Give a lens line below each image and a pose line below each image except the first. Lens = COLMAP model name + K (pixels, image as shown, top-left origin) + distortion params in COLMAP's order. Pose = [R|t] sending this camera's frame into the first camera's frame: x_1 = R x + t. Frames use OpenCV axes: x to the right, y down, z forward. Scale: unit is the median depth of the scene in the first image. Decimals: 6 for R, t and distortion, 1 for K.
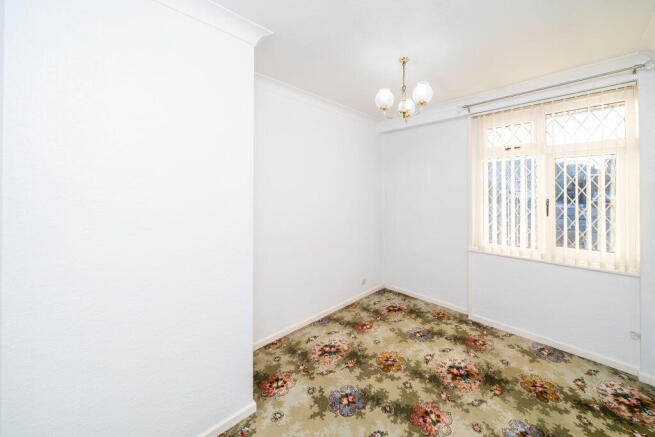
lens RADIAL K [[232.3, 0, 342.2], [0, 232.3, 215.1], [0, 0, 1]] dist [0.000050, 0.000018]
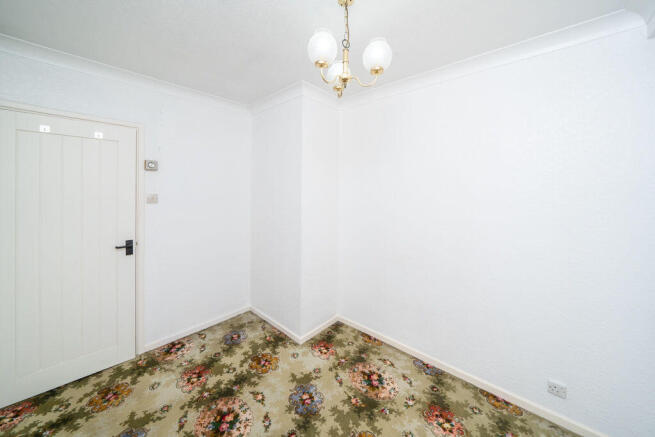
lens RADIAL K [[232.3, 0, 327.5], [0, 232.3, 218.5], [0, 0, 1]] dist [-0.001369, 0.000003]
pose [[0.048775, 0.099309, -0.993860, 0.923825], [-0.098906, 0.990634, 0.094133, -0.088977], [0.993901, 0.093708, 0.058141, 0.920965]]
